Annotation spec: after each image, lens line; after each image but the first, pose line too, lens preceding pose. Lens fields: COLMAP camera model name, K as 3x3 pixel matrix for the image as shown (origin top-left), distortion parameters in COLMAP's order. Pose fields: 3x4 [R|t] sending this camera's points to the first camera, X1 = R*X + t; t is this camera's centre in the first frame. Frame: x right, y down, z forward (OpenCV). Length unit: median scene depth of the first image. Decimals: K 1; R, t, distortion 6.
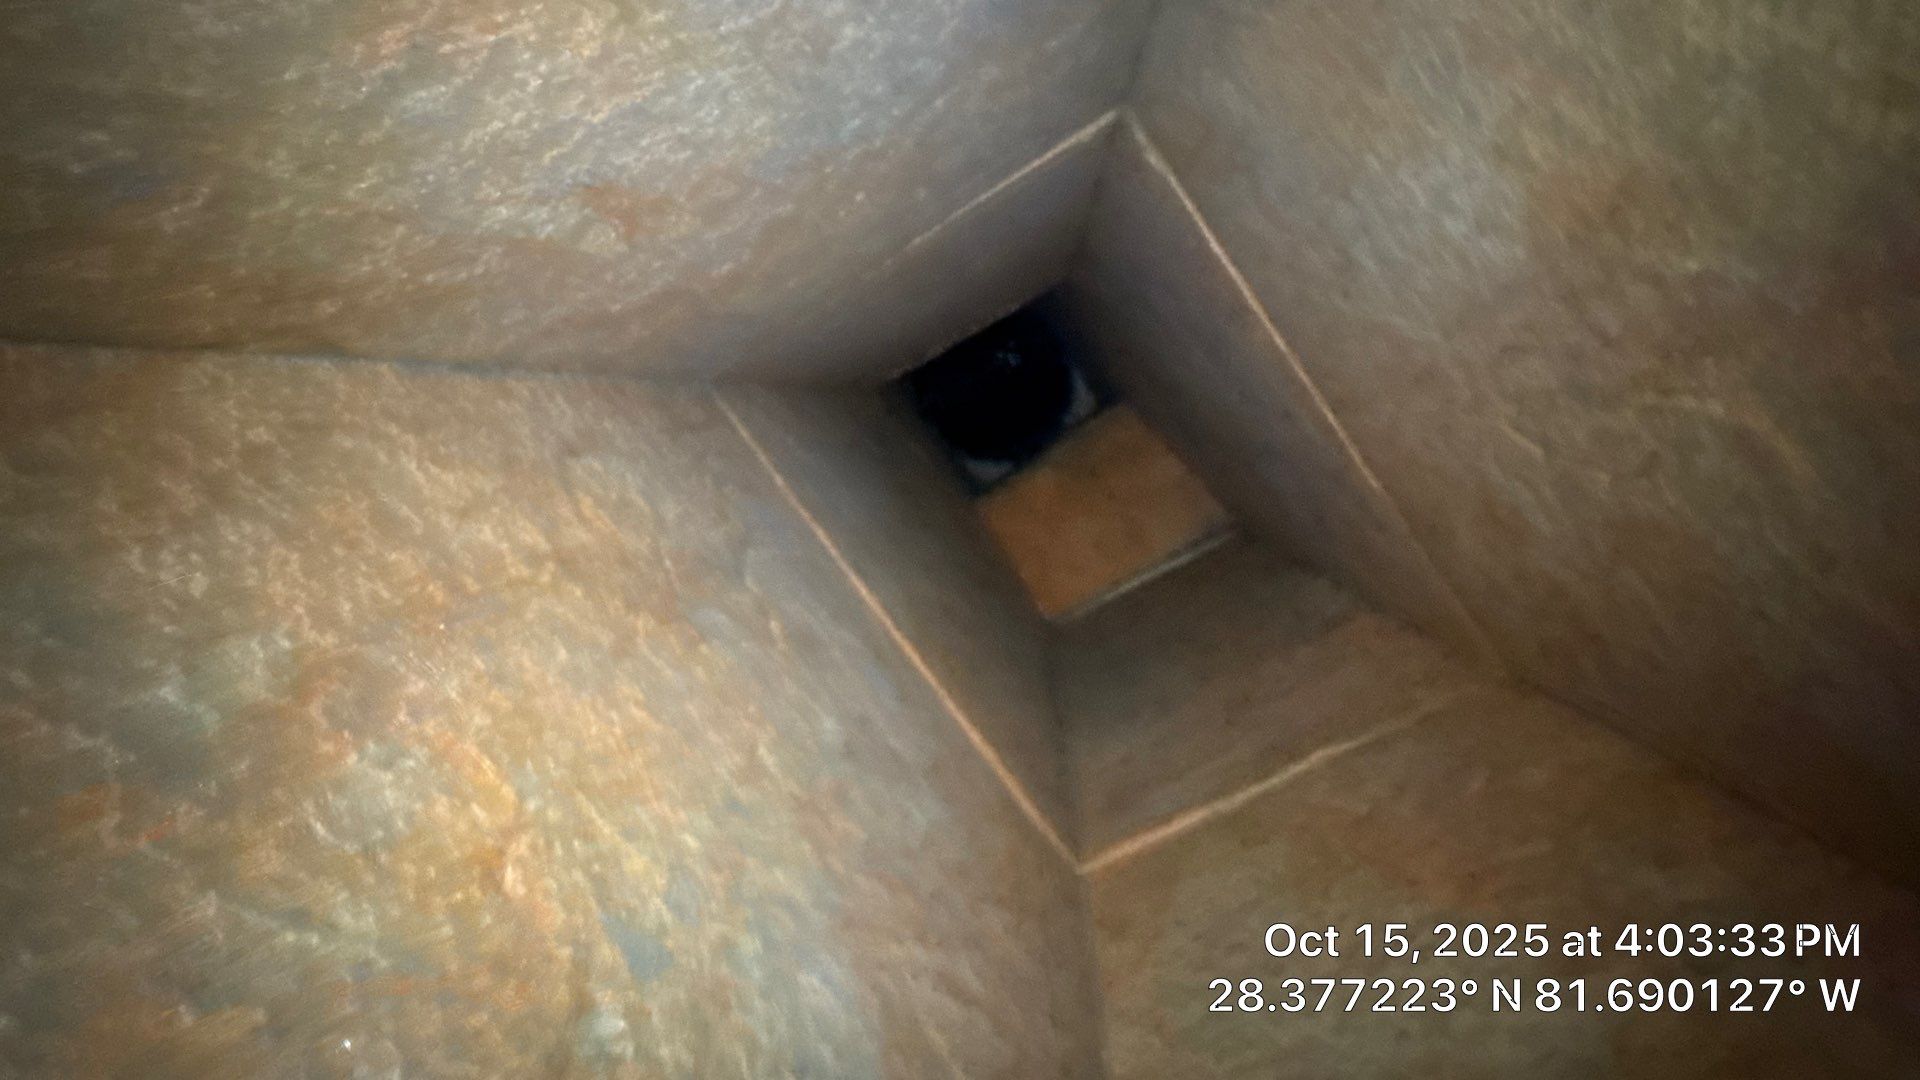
lens RADIAL K [[769.4, 0, 957.4], [0, 769.4, 550.2], [0, 0, 1]] dist [-0.012010, 0.001118]
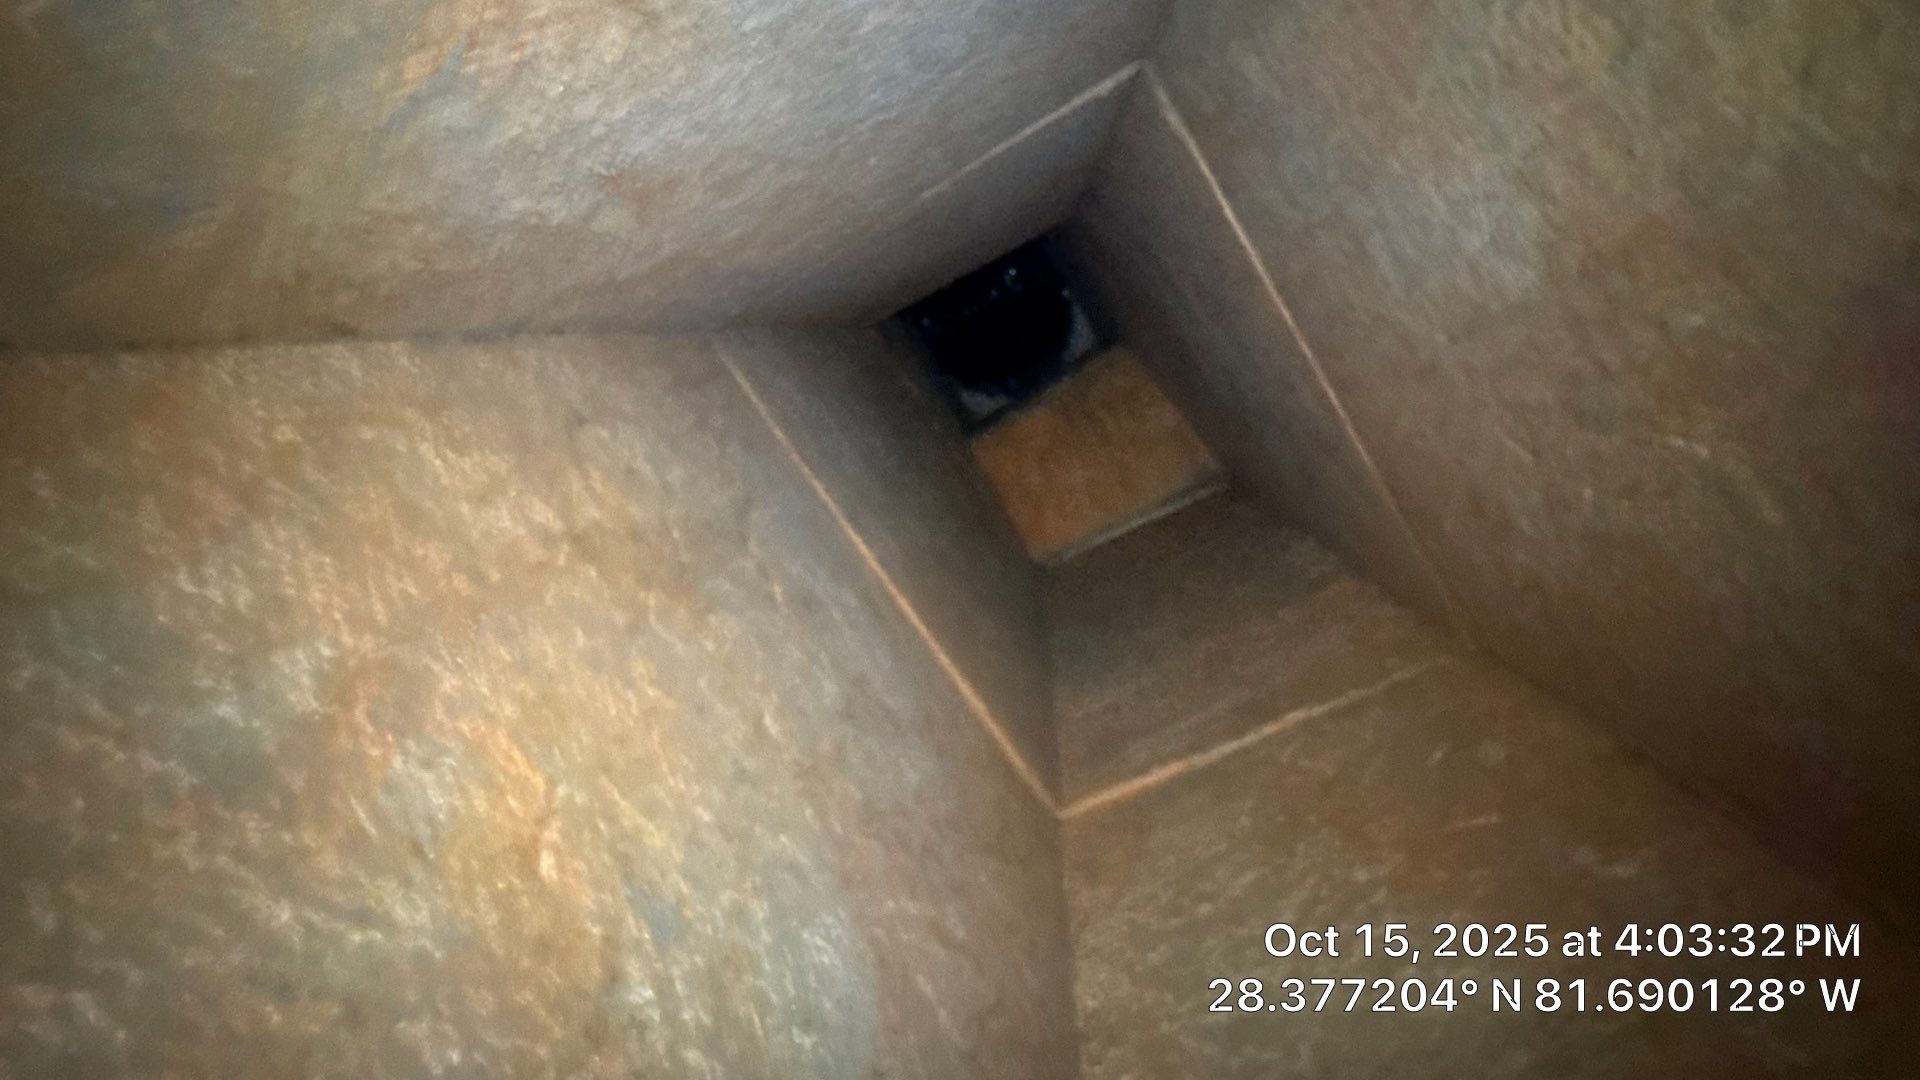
lens RADIAL K [[769.4, 0, 957.0], [0, 769.4, 547.0], [0, 0, 1]] dist [-0.012010, 0.001118]
pose [[0.999254, 0.034633, 0.017104, -0.023473], [-0.036177, 0.994308, 0.100212, -0.094234], [-0.013536, -0.100756, 0.994819, -0.025112]]
